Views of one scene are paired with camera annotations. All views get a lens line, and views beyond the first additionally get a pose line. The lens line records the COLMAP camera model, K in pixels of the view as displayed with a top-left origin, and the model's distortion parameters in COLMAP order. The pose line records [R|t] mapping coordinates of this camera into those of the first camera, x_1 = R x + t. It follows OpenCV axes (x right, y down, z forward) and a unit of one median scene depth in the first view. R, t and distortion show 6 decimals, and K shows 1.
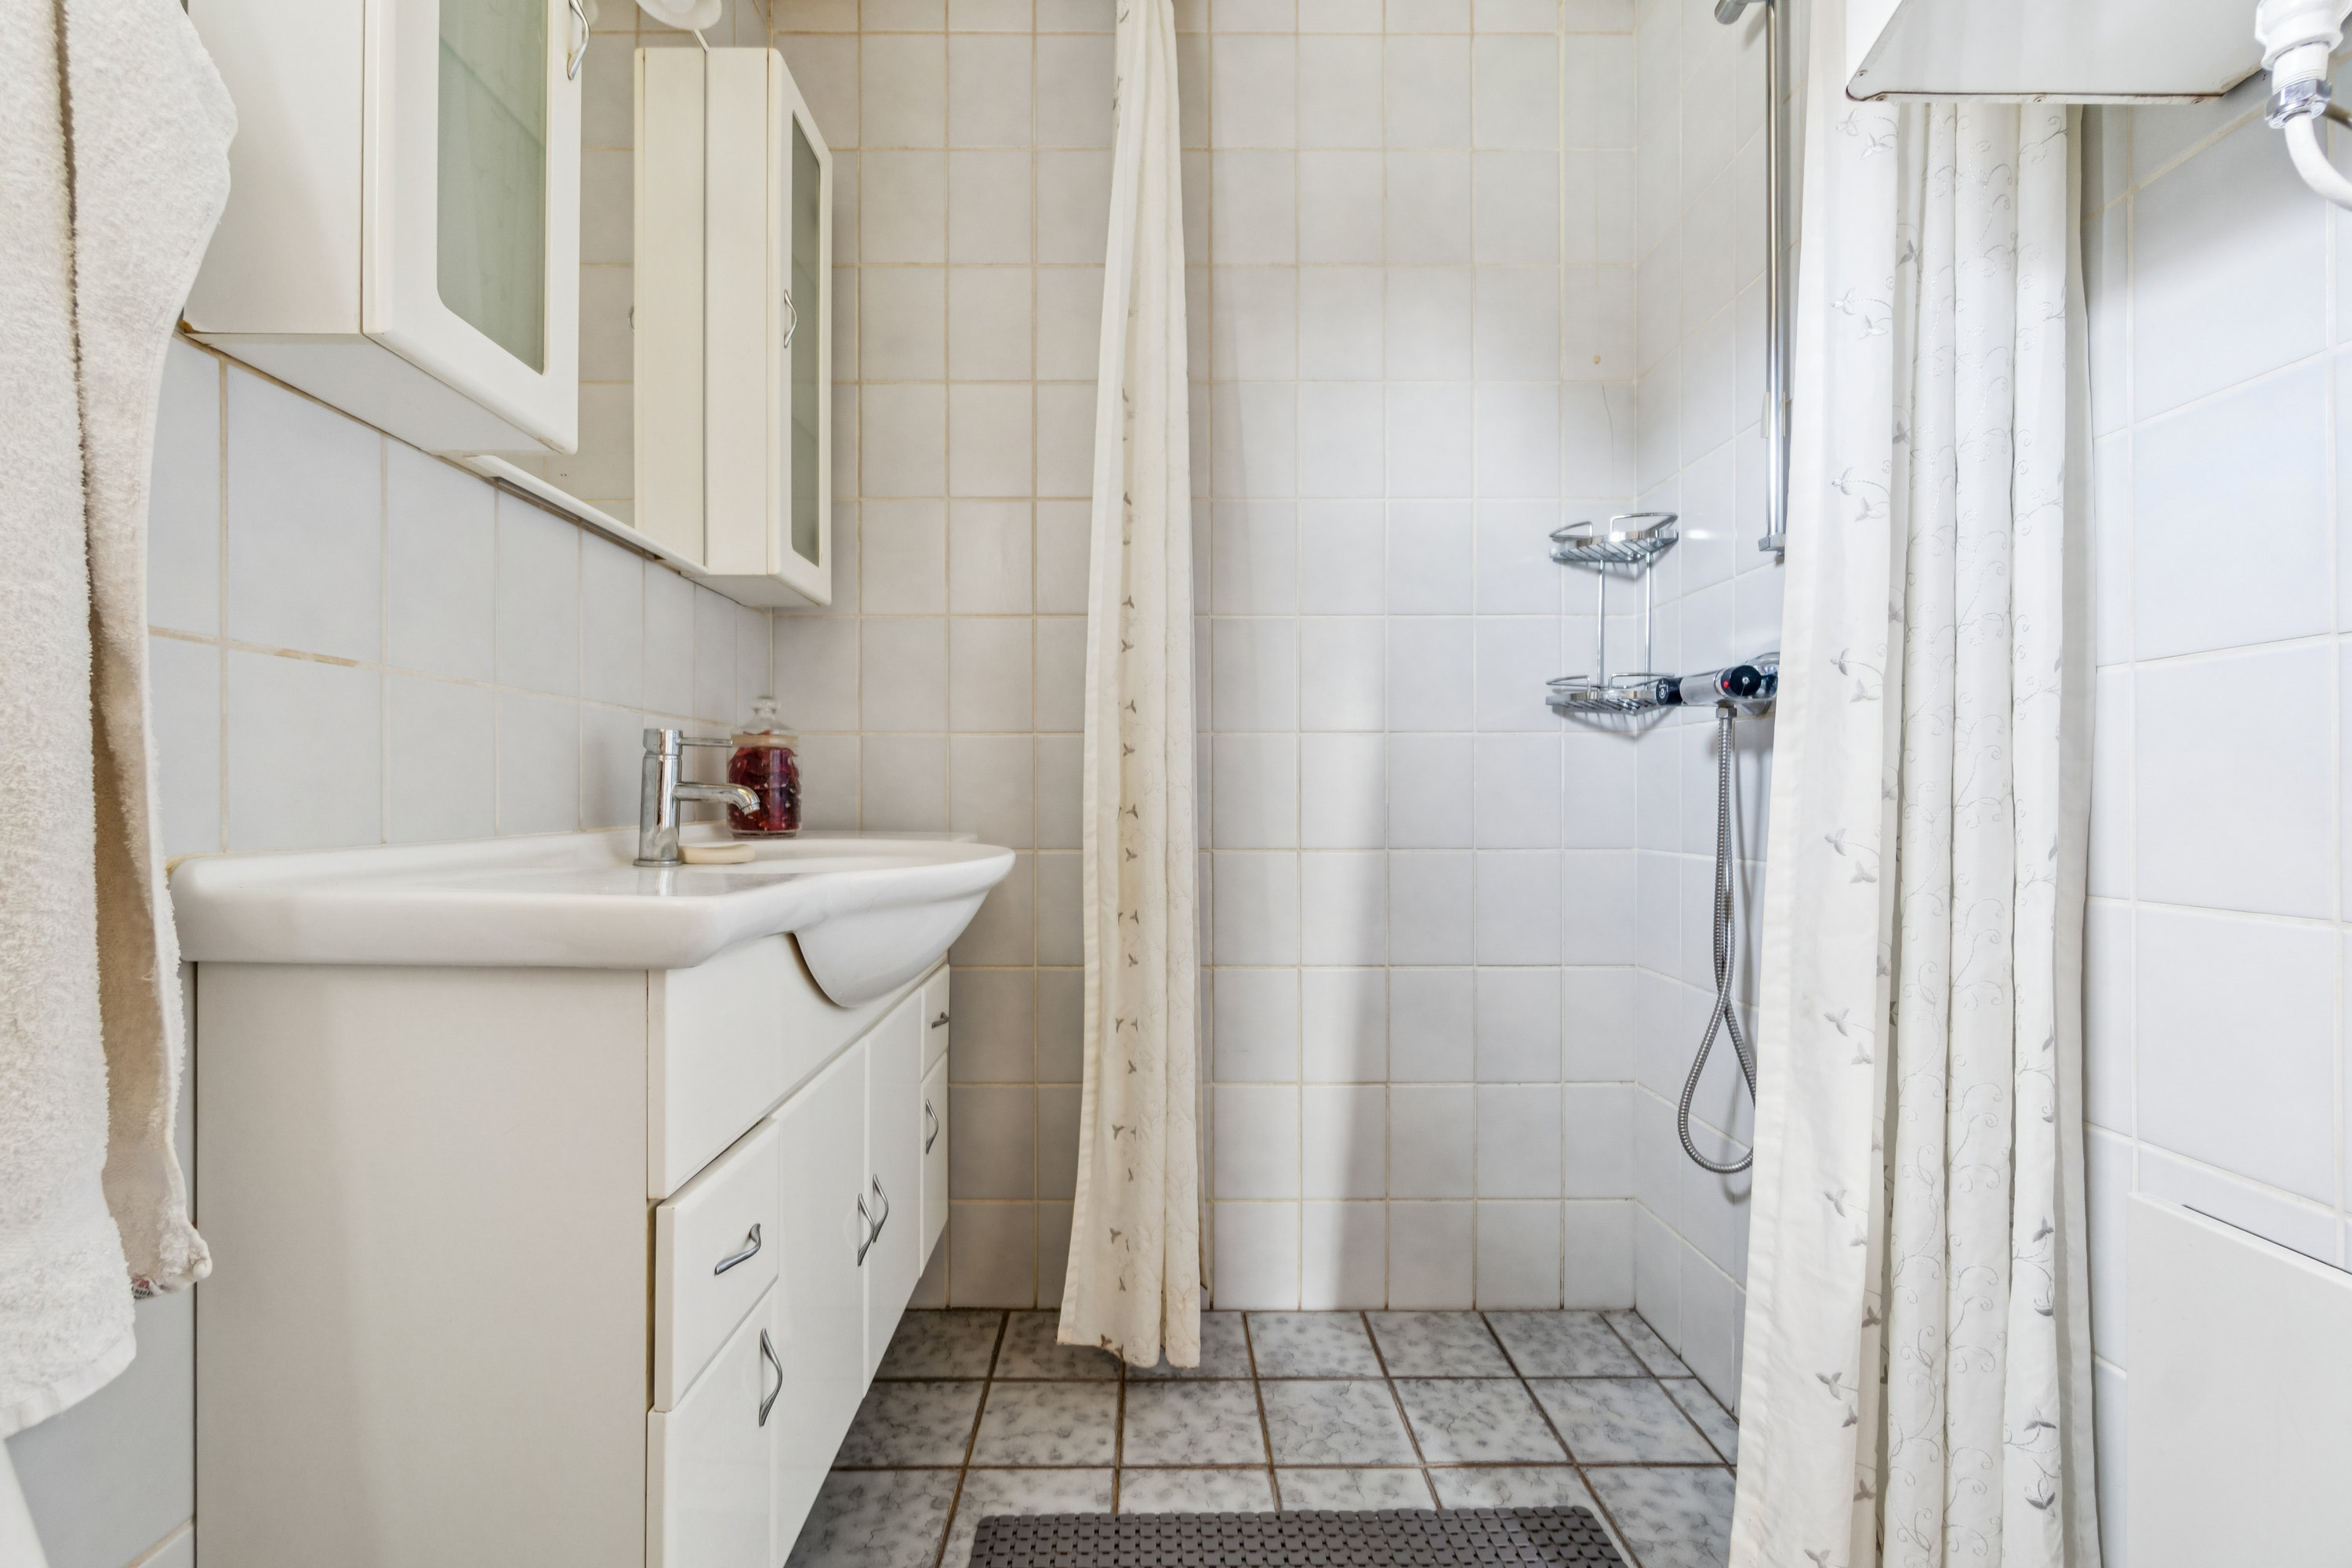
lens RADIAL K [[1060.7, 0, 1218.6], [0, 1060.7, 800.4], [0, 0, 1]] dist [0.000787, -0.001143]
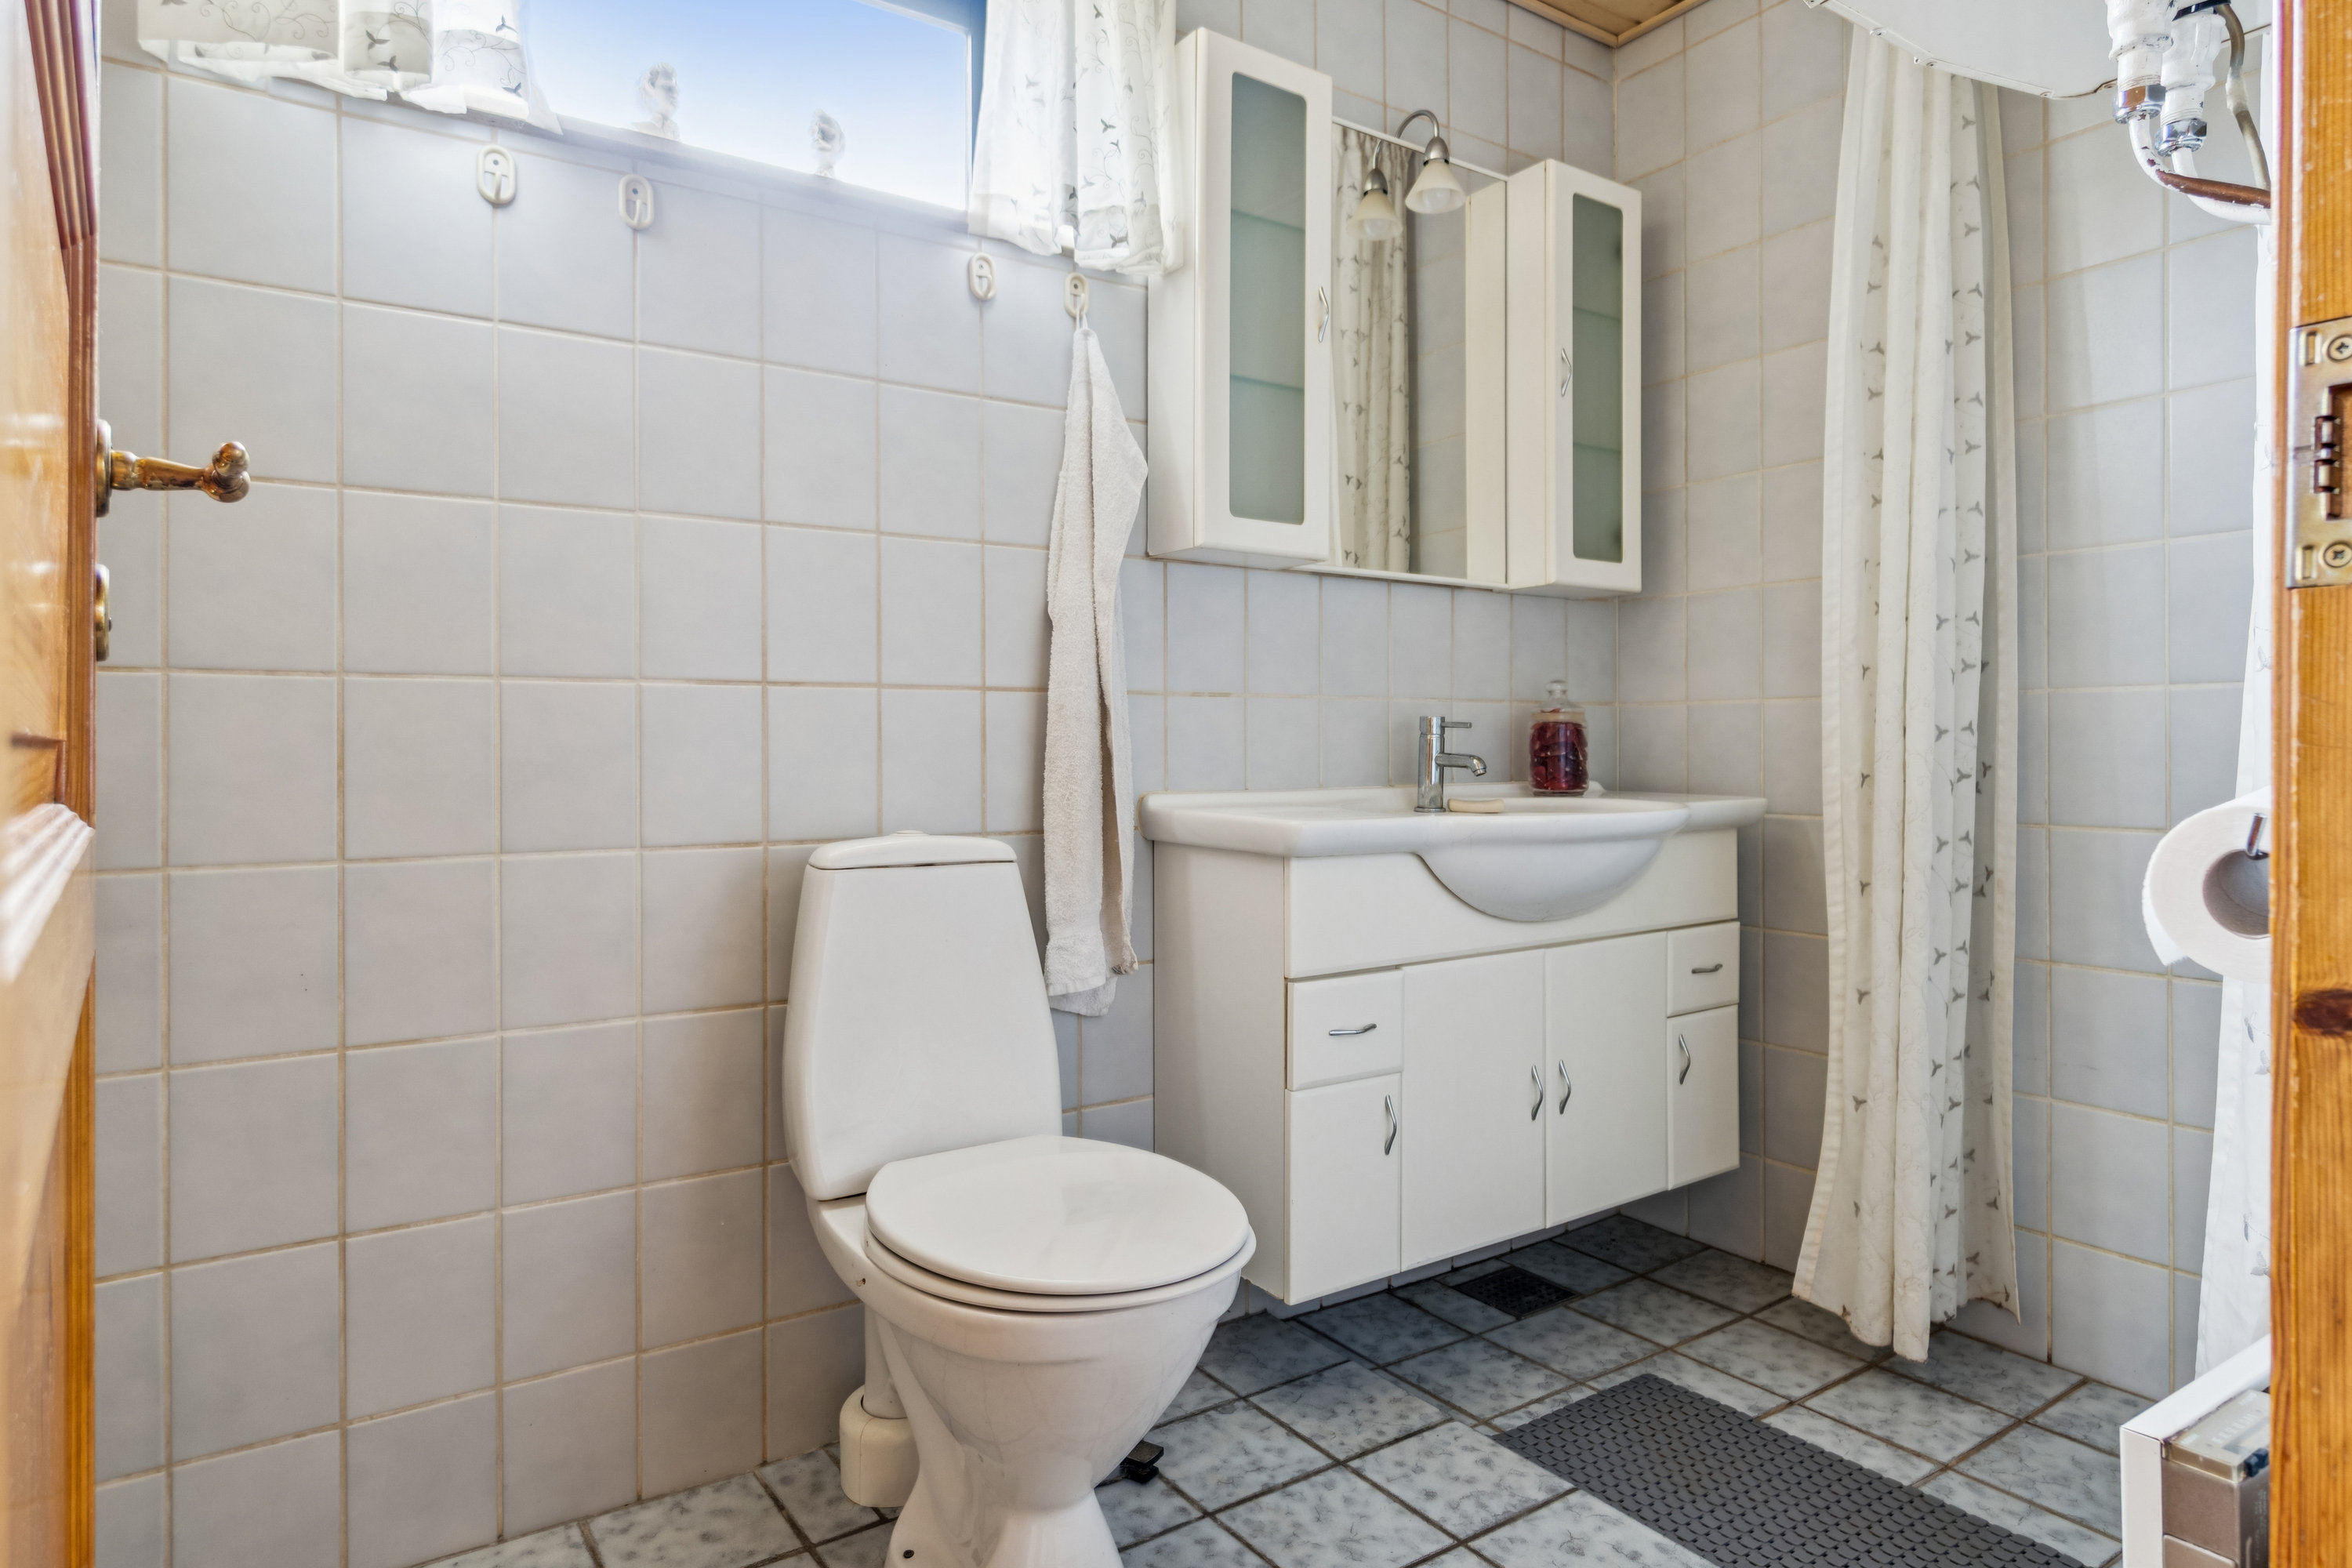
lens RADIAL K [[1365.9, 0, 1175.1], [0, 1365.9, 769.6], [0, 0, 1]] dist [-0.001665, 0.003251]
pose [[0.558470, 0.010468, -0.829458, 0.677020], [-0.001893, 0.999934, 0.011345, -0.012985], [0.829522, -0.004766, 0.558453, -0.261982]]
